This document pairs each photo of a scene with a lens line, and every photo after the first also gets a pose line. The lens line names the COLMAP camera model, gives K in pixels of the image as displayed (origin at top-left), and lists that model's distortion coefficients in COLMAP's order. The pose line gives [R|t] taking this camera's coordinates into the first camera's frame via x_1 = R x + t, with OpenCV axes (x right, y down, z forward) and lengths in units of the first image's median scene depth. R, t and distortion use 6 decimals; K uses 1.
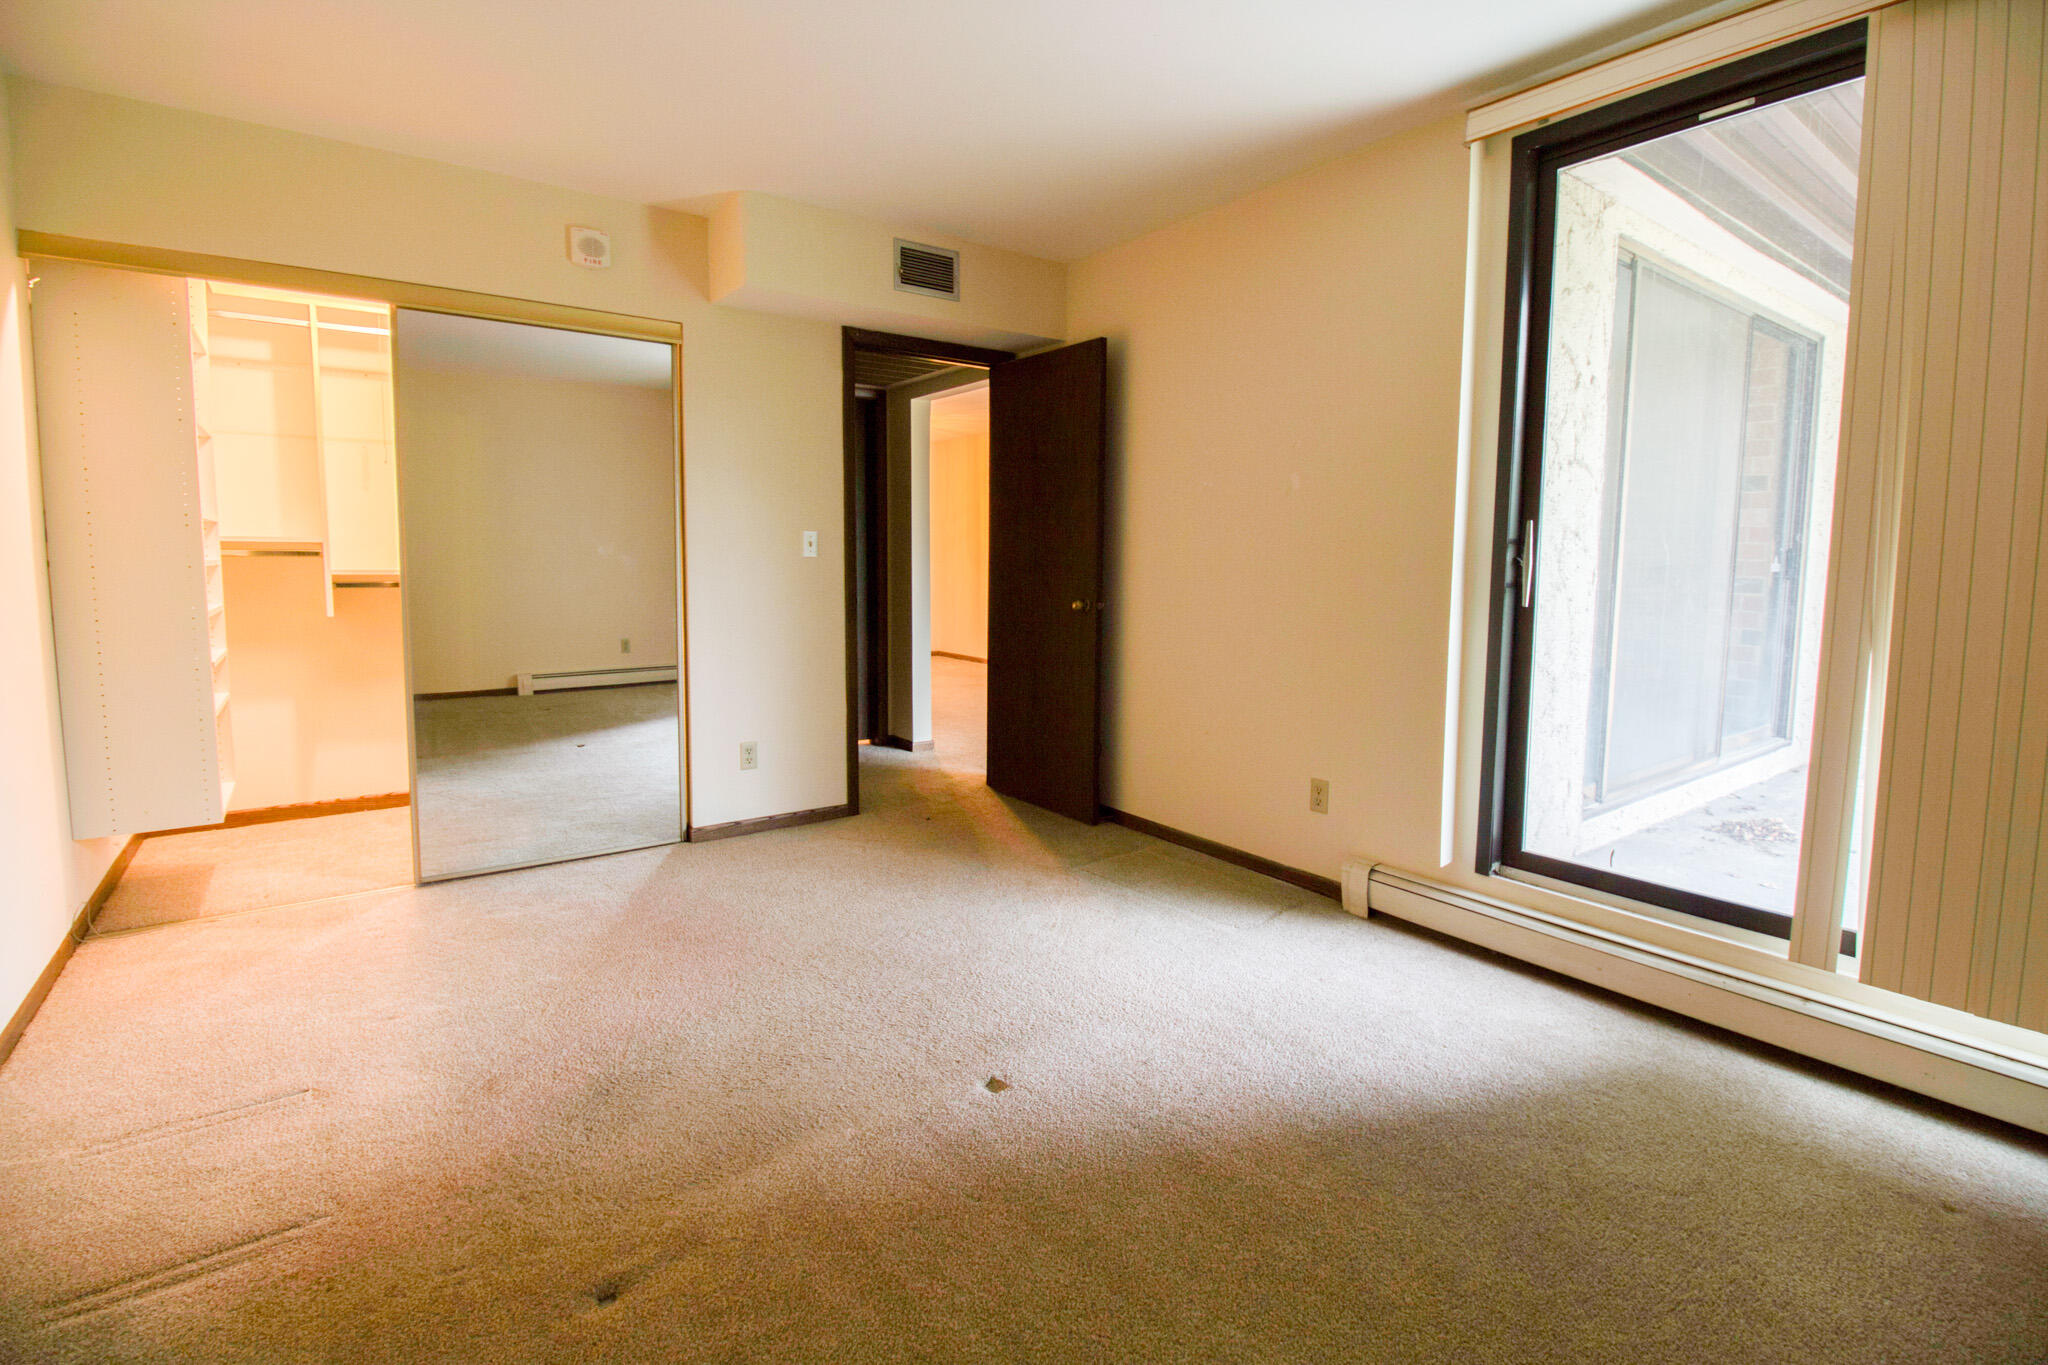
lens RADIAL K [[941.9, 0, 1031.5], [0, 941.9, 635.9], [0, 0, 1]] dist [0.000748, -0.000440]
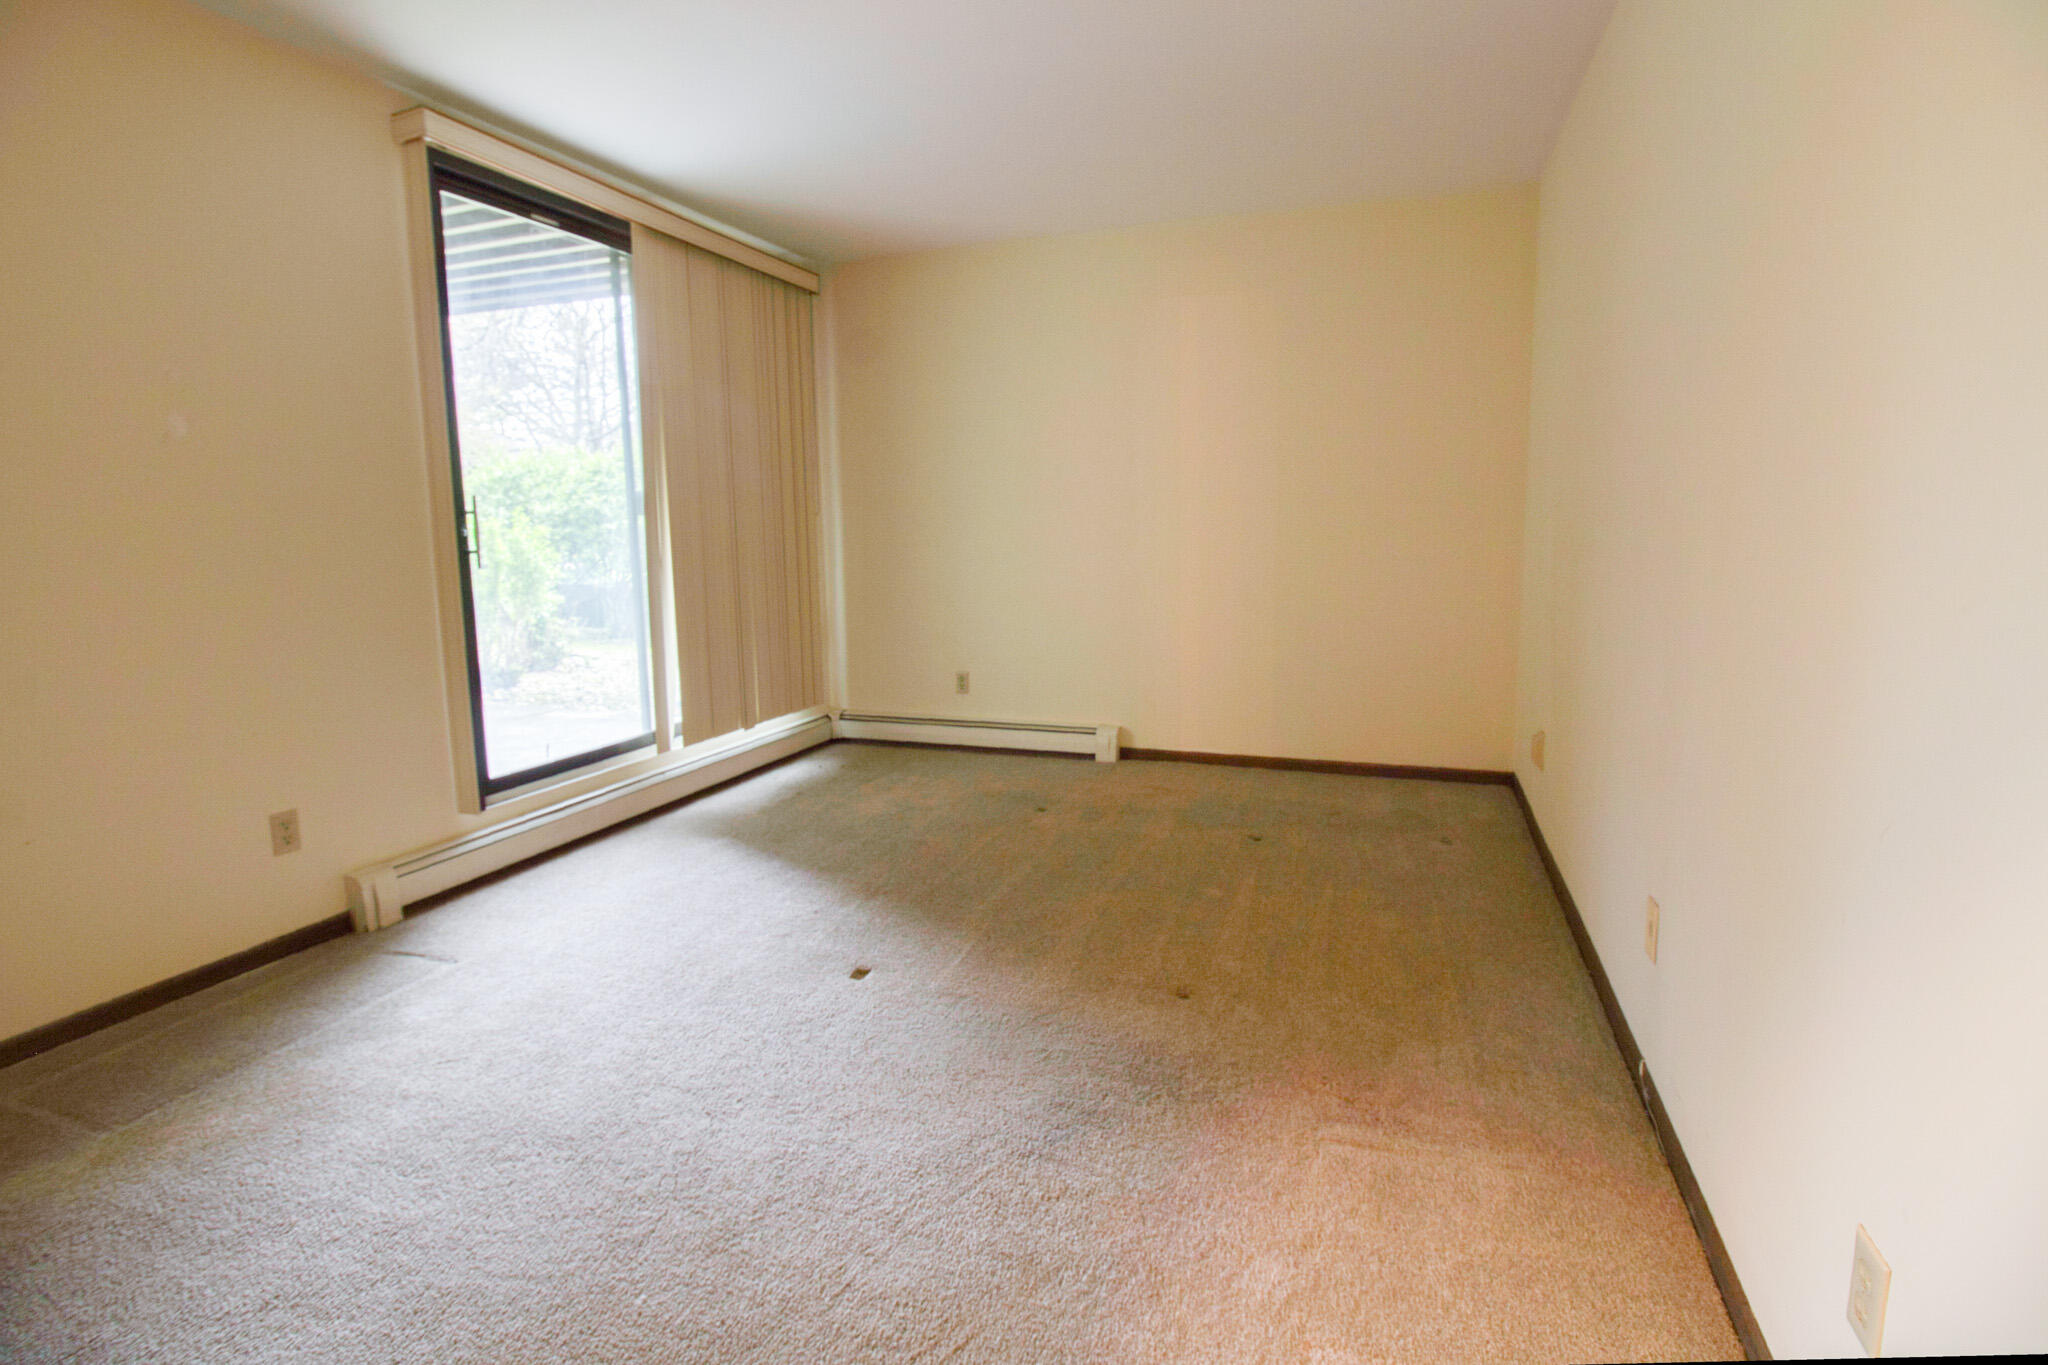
lens RADIAL K [[941.9, 0, 1031.5], [0, 941.9, 635.9], [0, 0, 1]] dist [0.000748, -0.000440]
pose [[-0.534581, -0.092838, 0.840003, -0.680844], [0.089078, 0.982221, 0.165246, -0.066627], [-0.840410, 0.163163, -0.516807, 0.857283]]
